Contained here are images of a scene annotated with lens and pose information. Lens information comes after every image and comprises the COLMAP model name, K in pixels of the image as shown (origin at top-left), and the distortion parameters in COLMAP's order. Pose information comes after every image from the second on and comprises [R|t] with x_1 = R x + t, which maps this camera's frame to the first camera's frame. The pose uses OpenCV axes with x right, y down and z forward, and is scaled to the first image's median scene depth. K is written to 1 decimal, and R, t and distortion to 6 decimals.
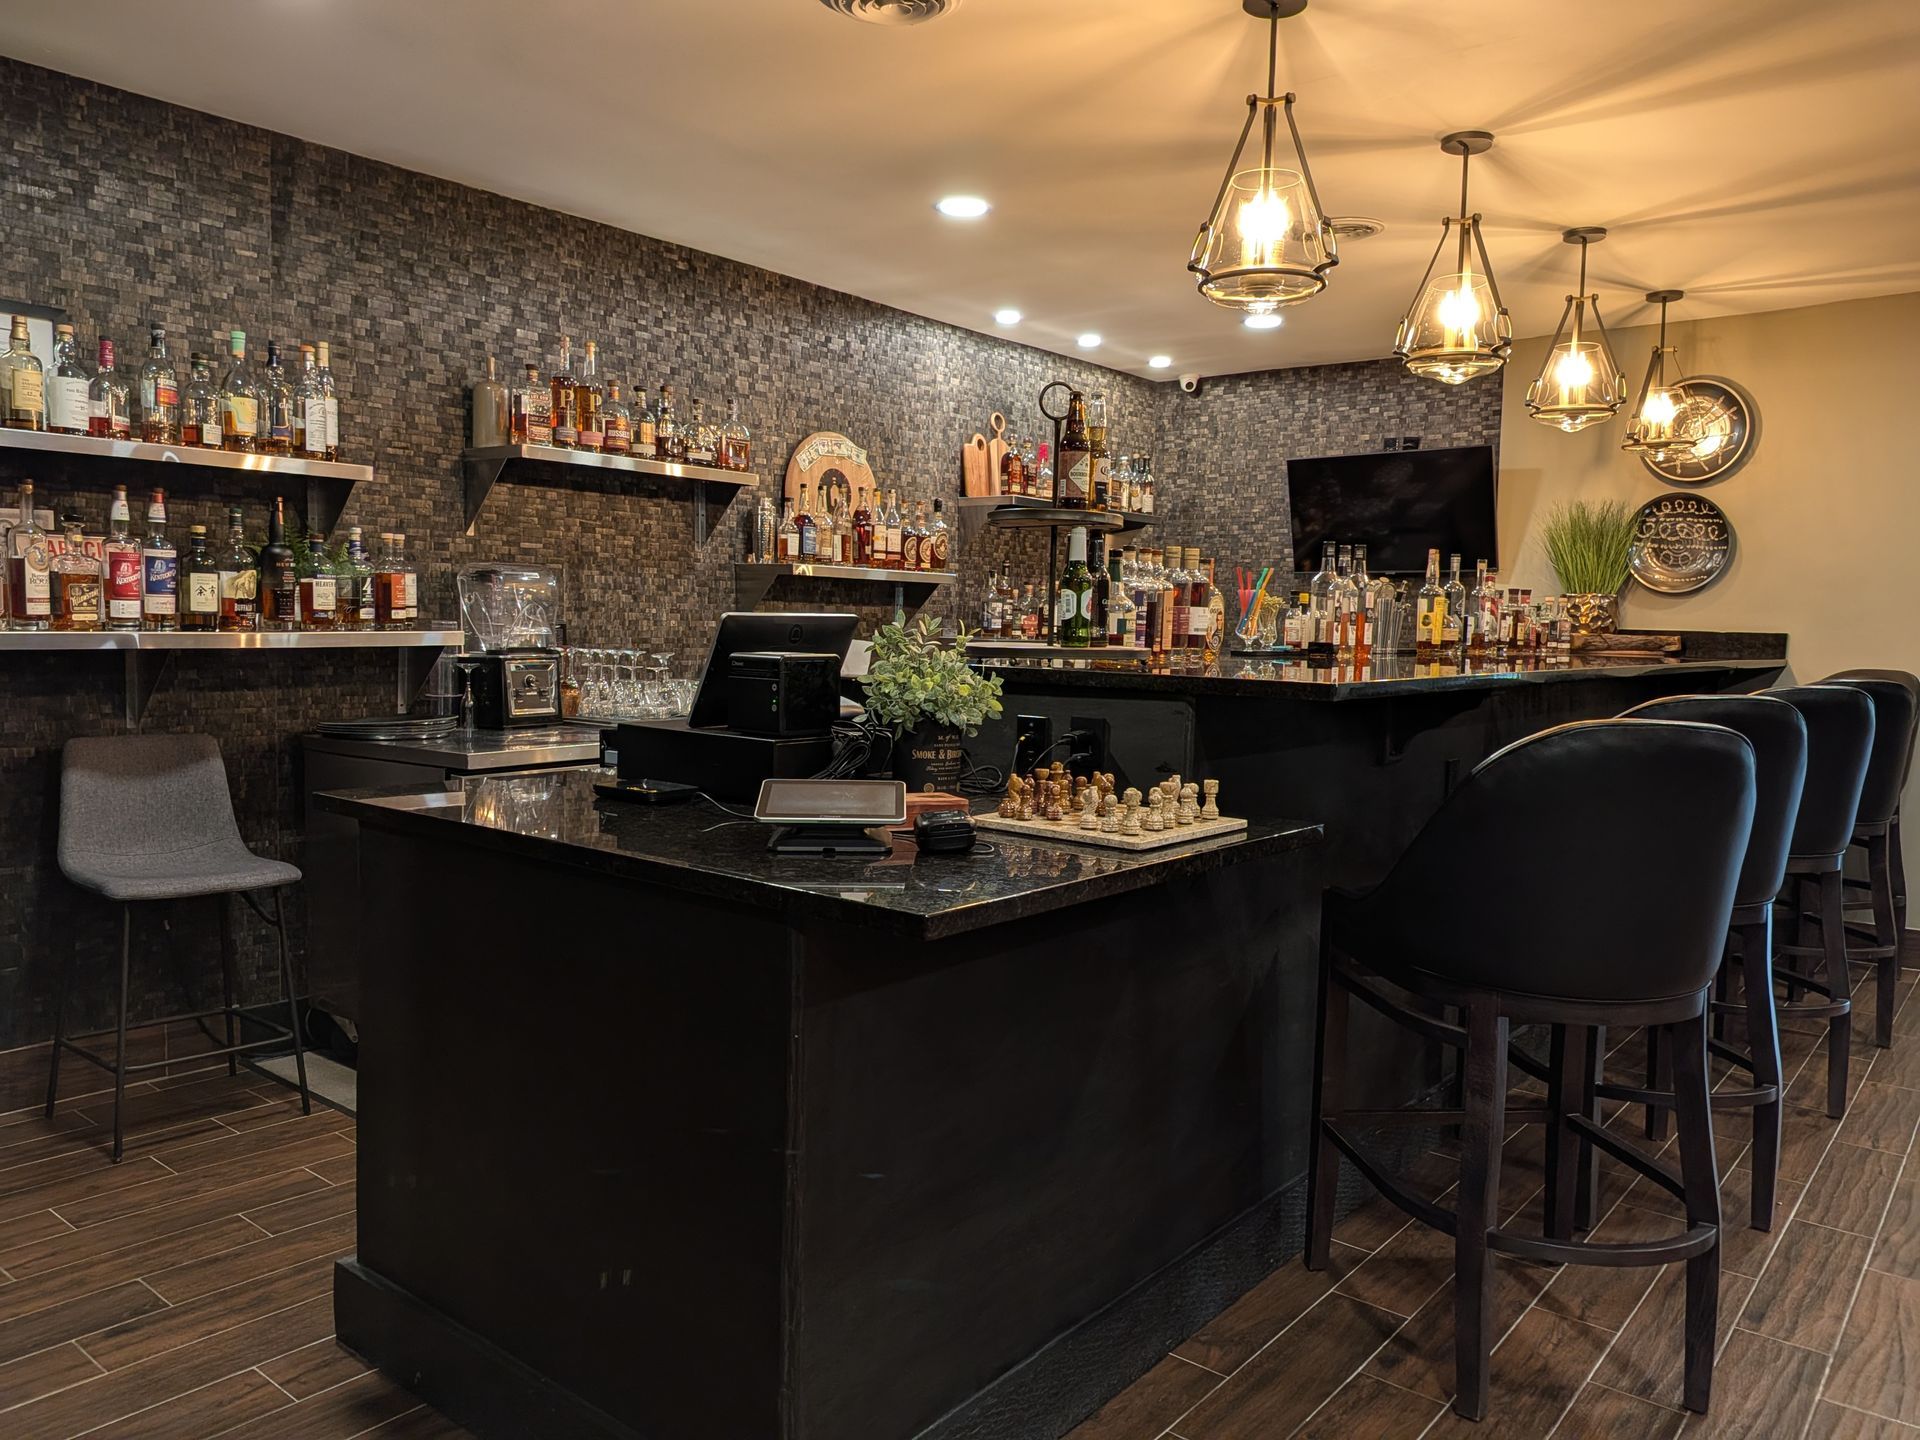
lens RADIAL K [[1370.0, 0, 960.0], [0, 1370.0, 720.0], [0, 0, 1]] dist [0.091713, -0.159146]
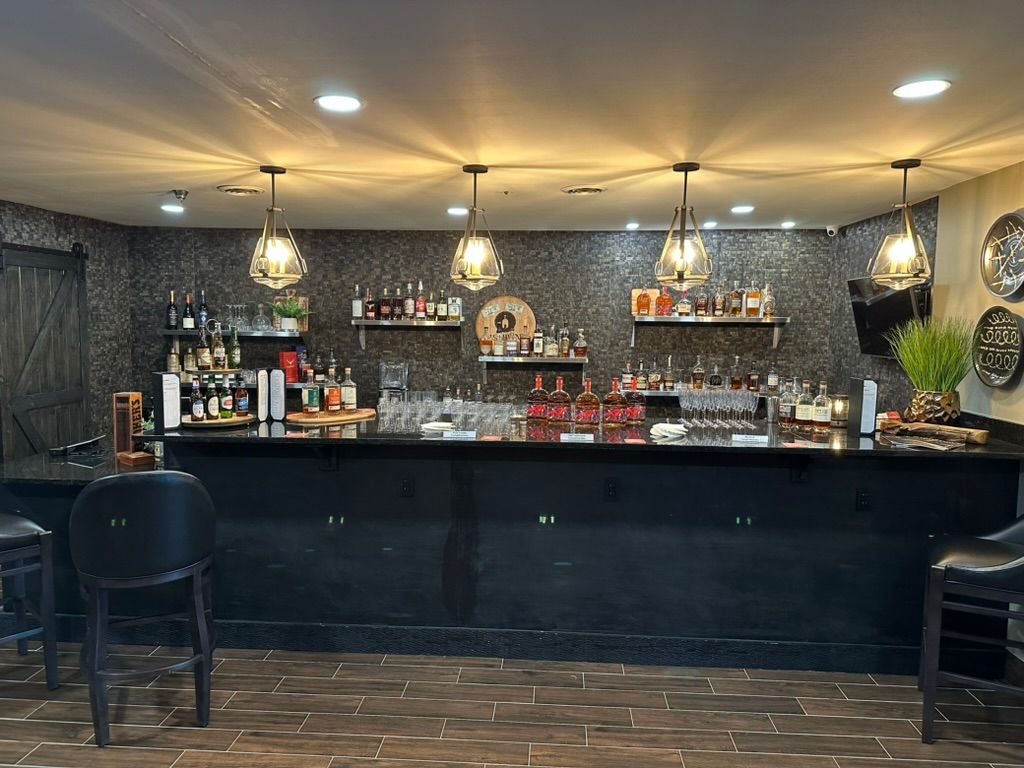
lens RADIAL K [[708.5, 0, 512.0], [0, 708.5, 384.0], [0, 0, 1]] dist [0.165376, -0.302960]
pose [[0.593080, 0.054713, -0.803283, 0.950913], [-0.055210, 0.998104, 0.027220, -0.108568], [0.803248, 0.028206, 0.594976, 0.330392]]
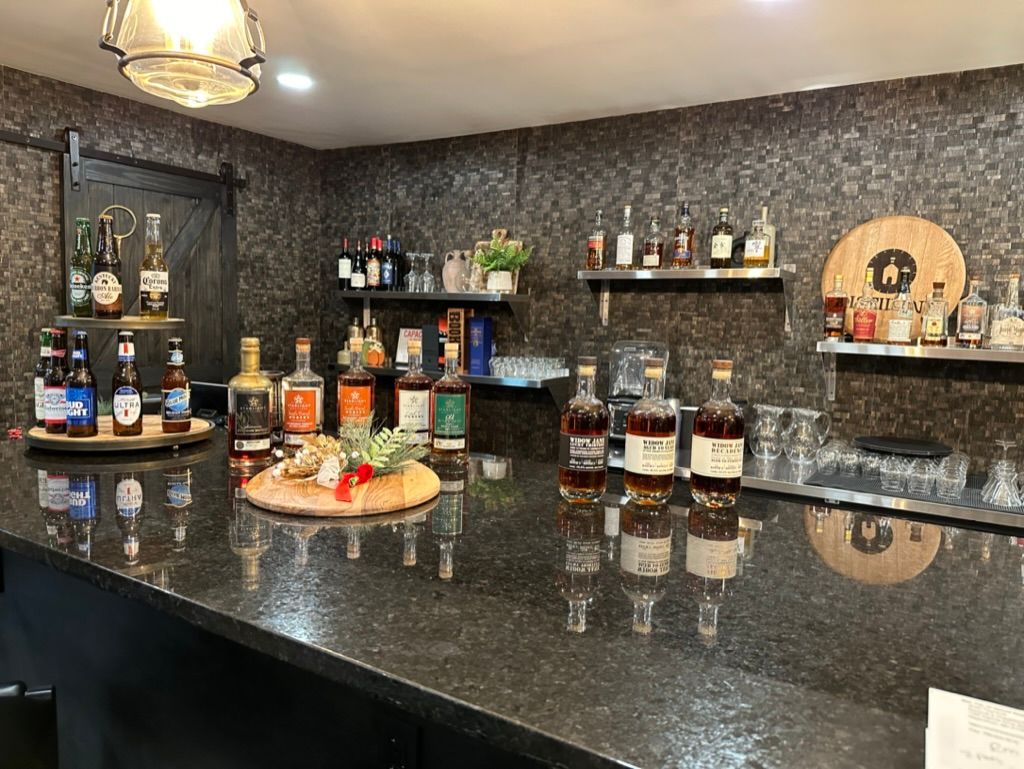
lens RADIAL K [[722.9, 0, 512.0], [0, 722.9, 384.5], [0, 0, 1]] dist [0.074741, -0.088770]
pose [[0.132370, 0.075984, -0.988284, 0.468170], [-0.101392, 0.992865, 0.062756, -0.096556], [0.986001, 0.091897, 0.139130, 0.705096]]
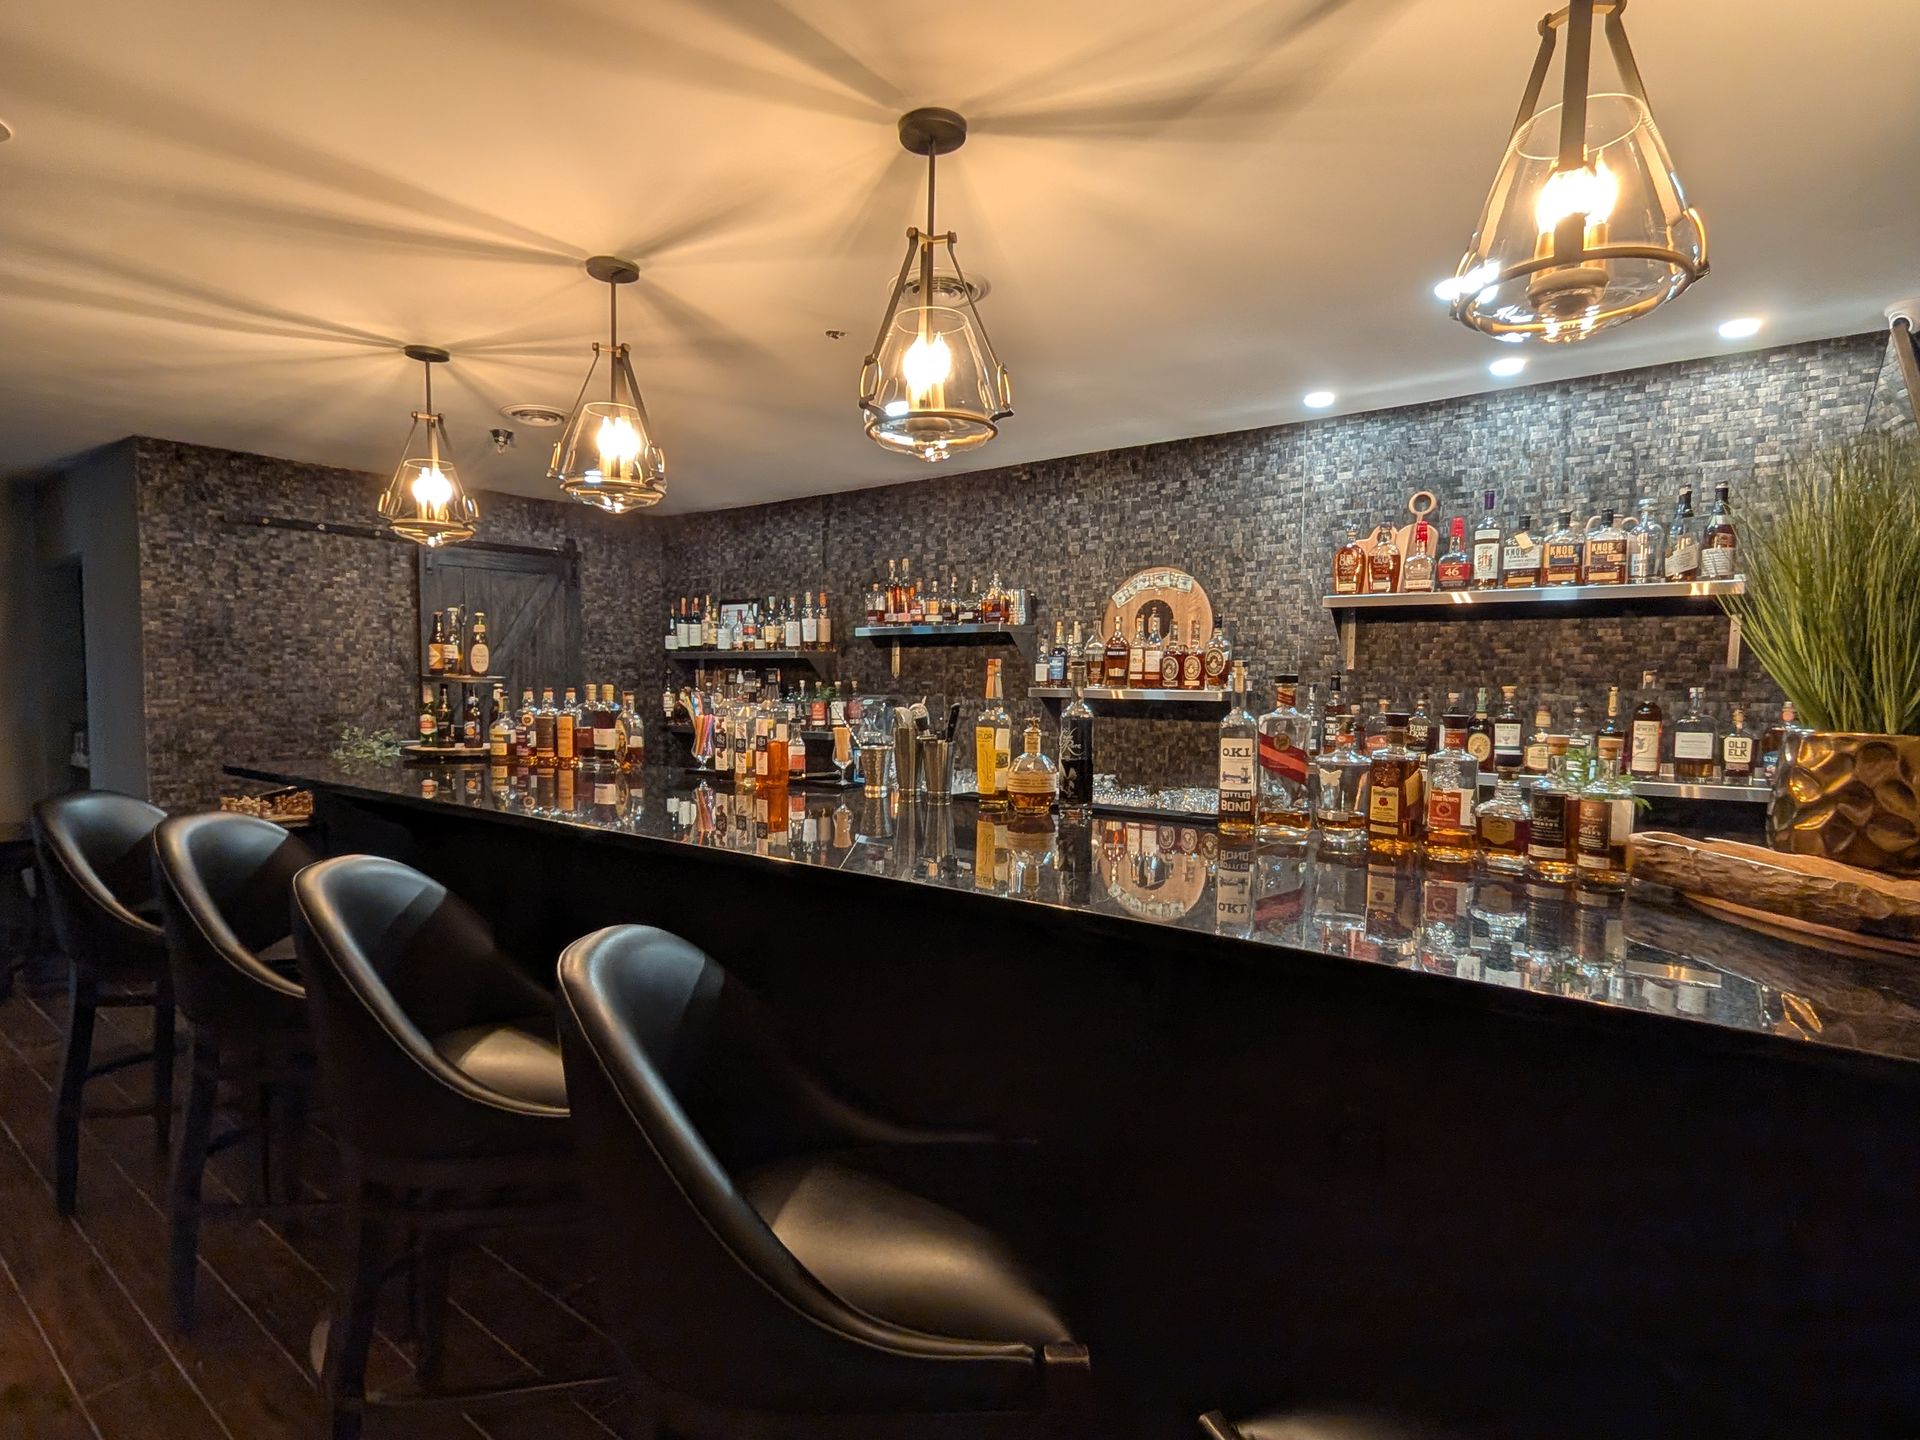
lens RADIAL K [[1003.5, 0, 970.2], [0, 1003.5, 730.8], [0, 0, 1]] dist [0.008297, -0.001013]
pose [[0.030462, 0.027481, -0.999158, 0.845576], [-0.080127, 0.996472, 0.024965, -0.098079], [0.996319, 0.079299, 0.032557, 0.966916]]
